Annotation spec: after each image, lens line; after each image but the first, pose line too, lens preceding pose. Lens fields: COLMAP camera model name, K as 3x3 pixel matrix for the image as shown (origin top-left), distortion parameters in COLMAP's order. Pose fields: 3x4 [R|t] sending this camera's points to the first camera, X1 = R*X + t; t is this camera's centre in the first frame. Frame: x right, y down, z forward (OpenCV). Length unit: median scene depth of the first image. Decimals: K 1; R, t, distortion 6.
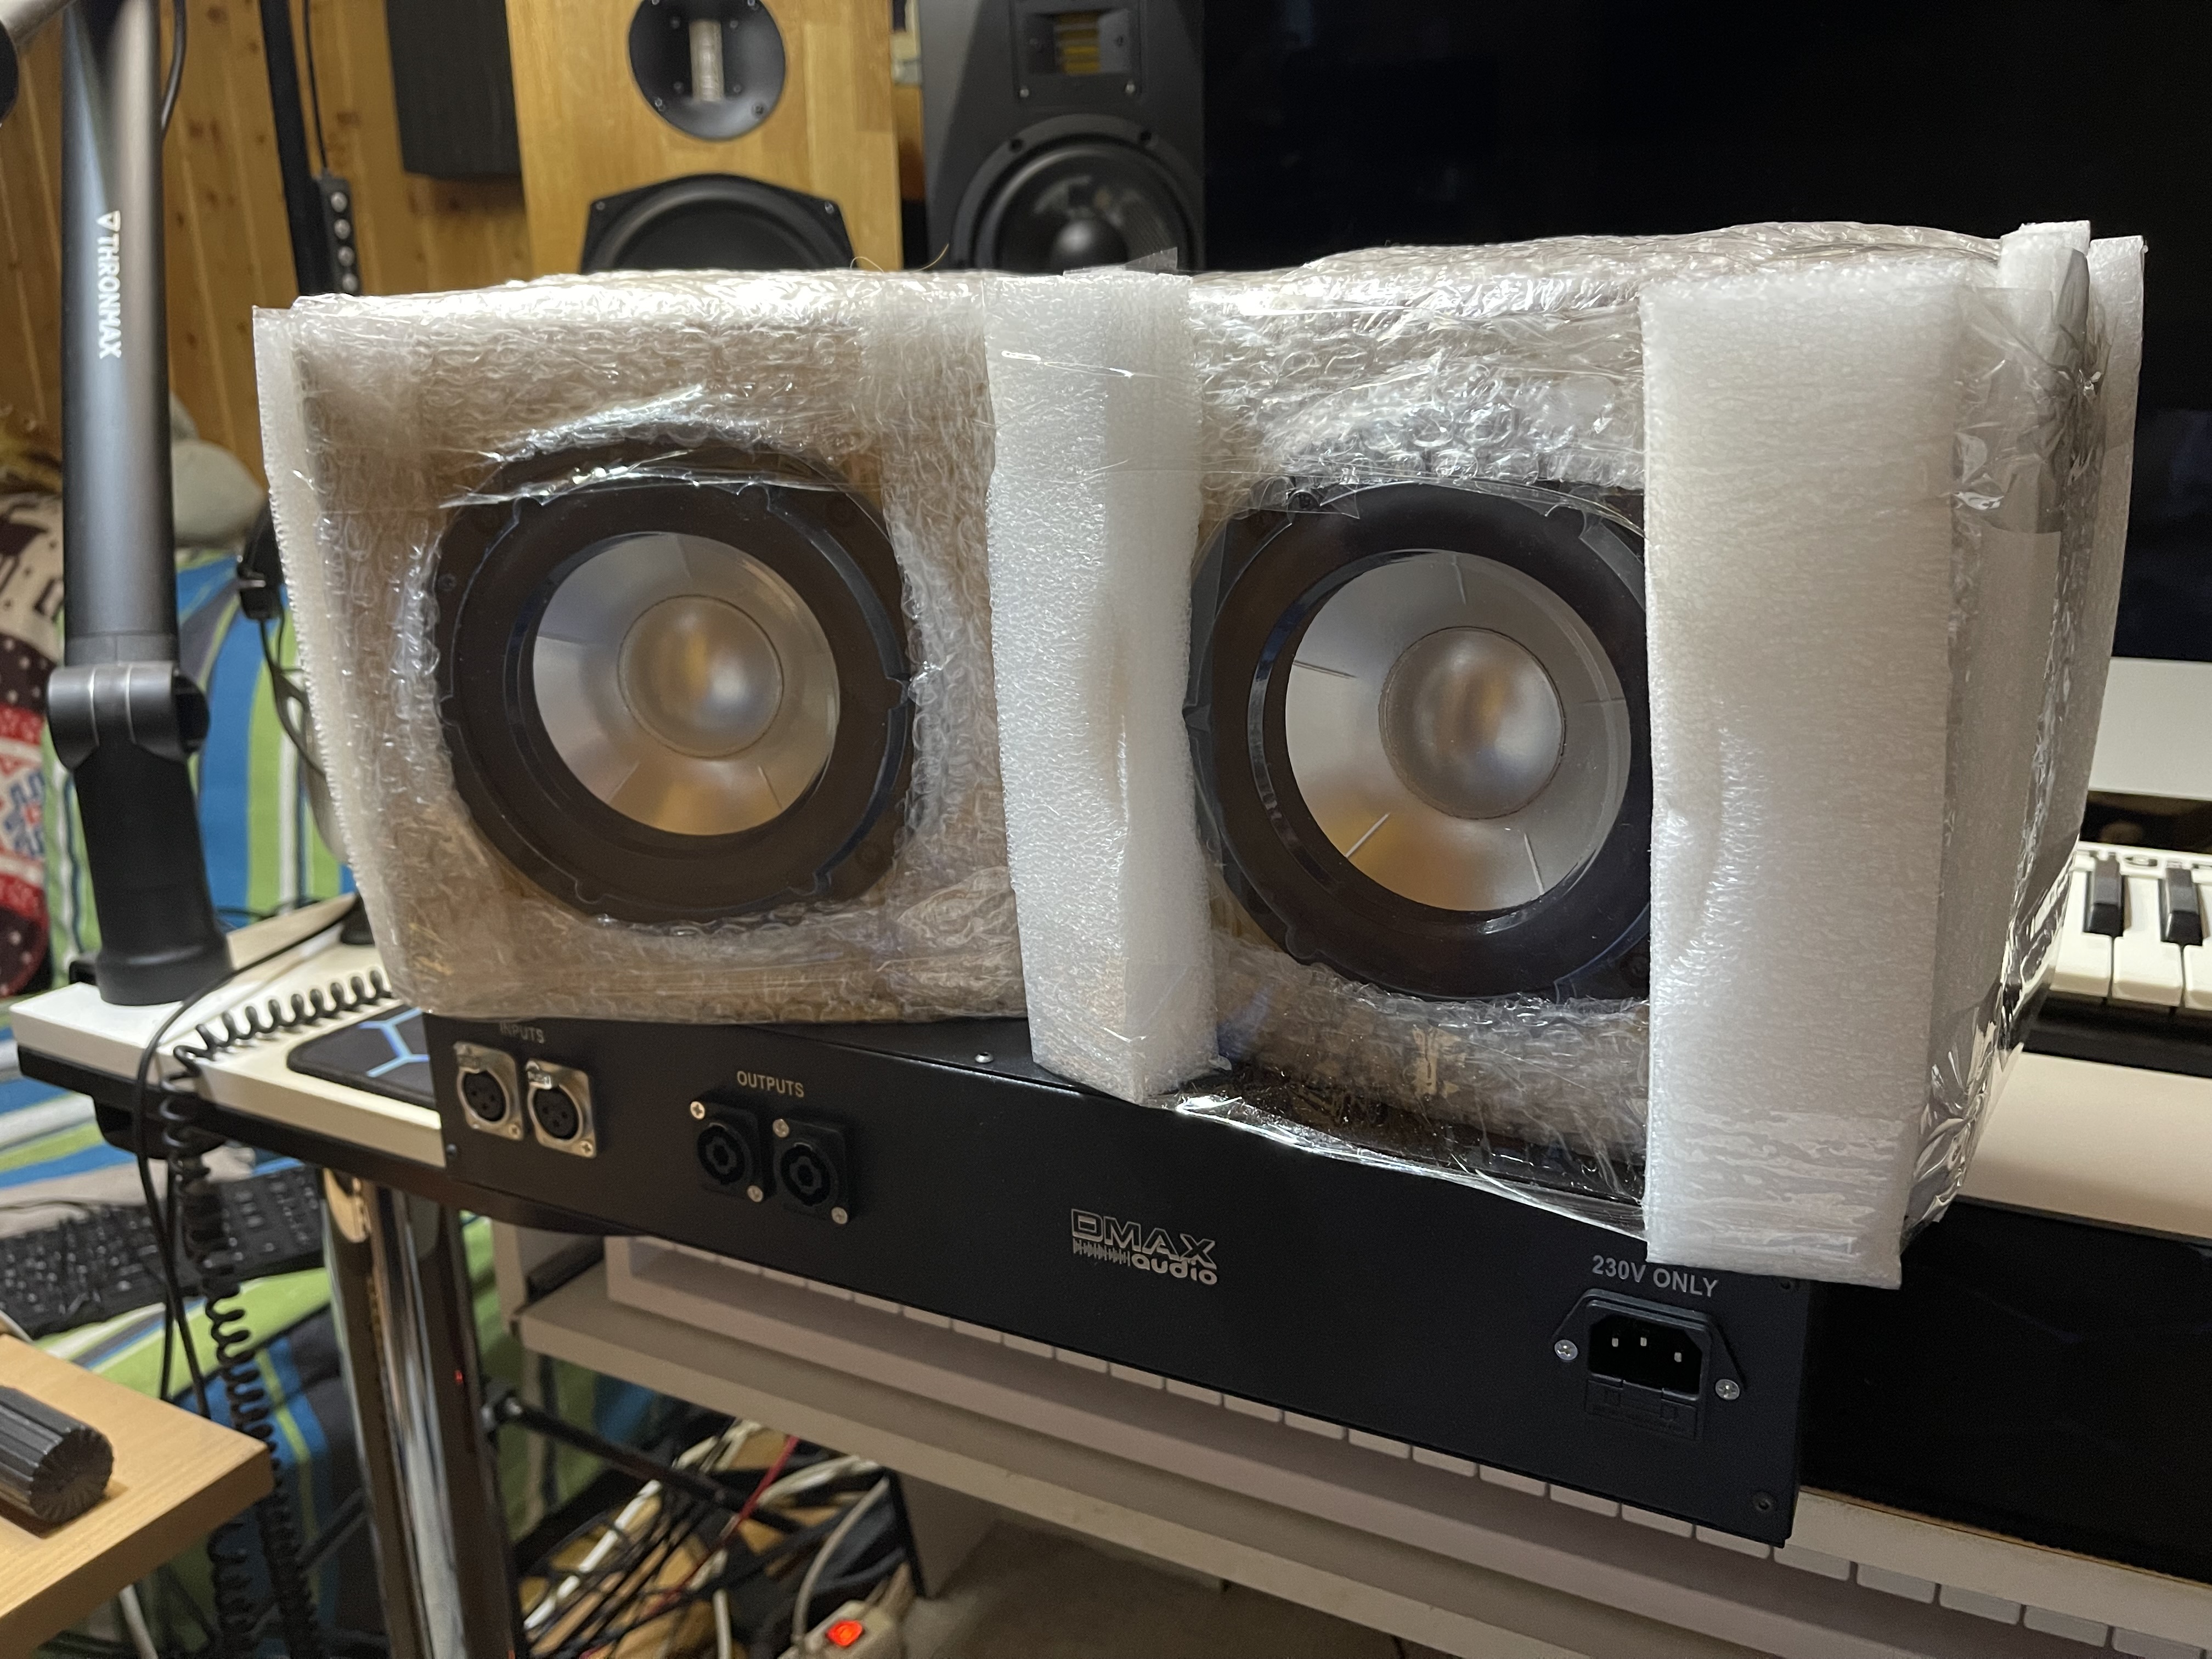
lens RADIAL K [[1647.2, 0, 1101.5], [0, 1647.2, 858.3], [0, 0, 1]] dist [-0.001516, -0.005004]
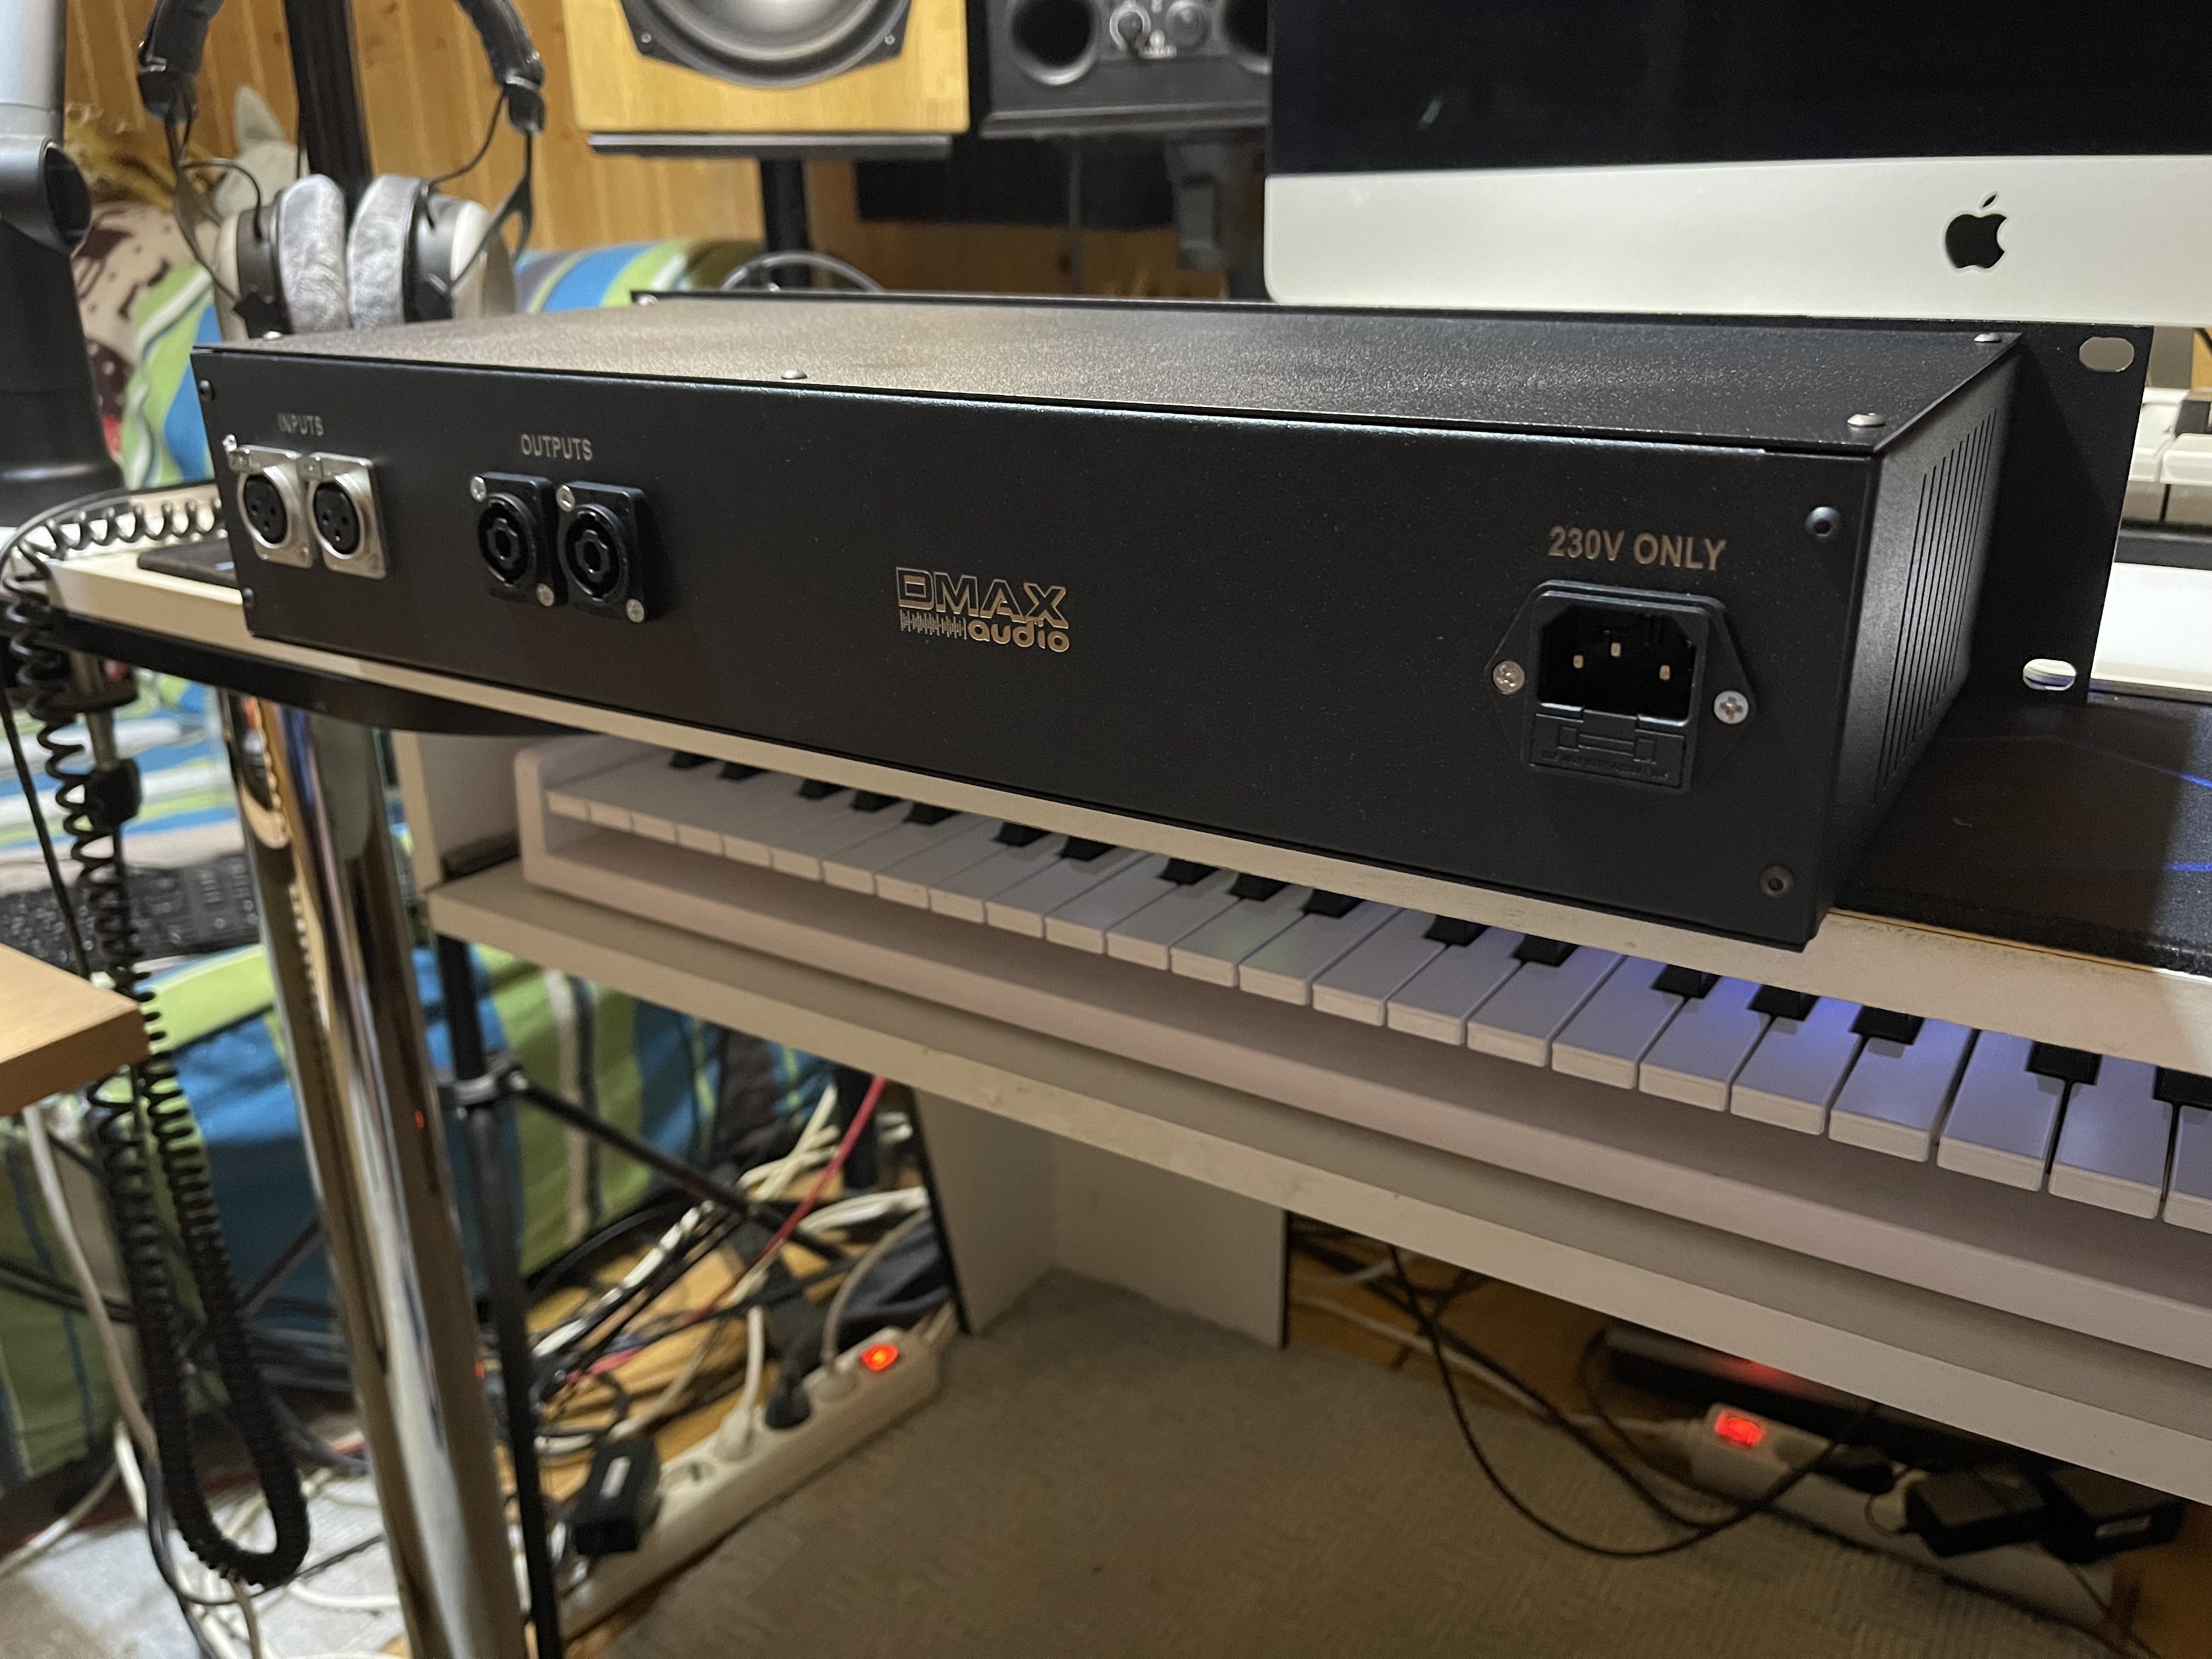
lens RADIAL K [[1649.6, 0, 1106.0], [0, 1649.6, 829.5], [0, 0, 1]] dist [0.043551, -0.078936]
pose [[0.995637, 0.041166, -0.083743, 0.061096], [-0.034630, 0.996348, 0.078047, 0.111584], [0.086650, -0.074806, 0.993426, 0.096625]]
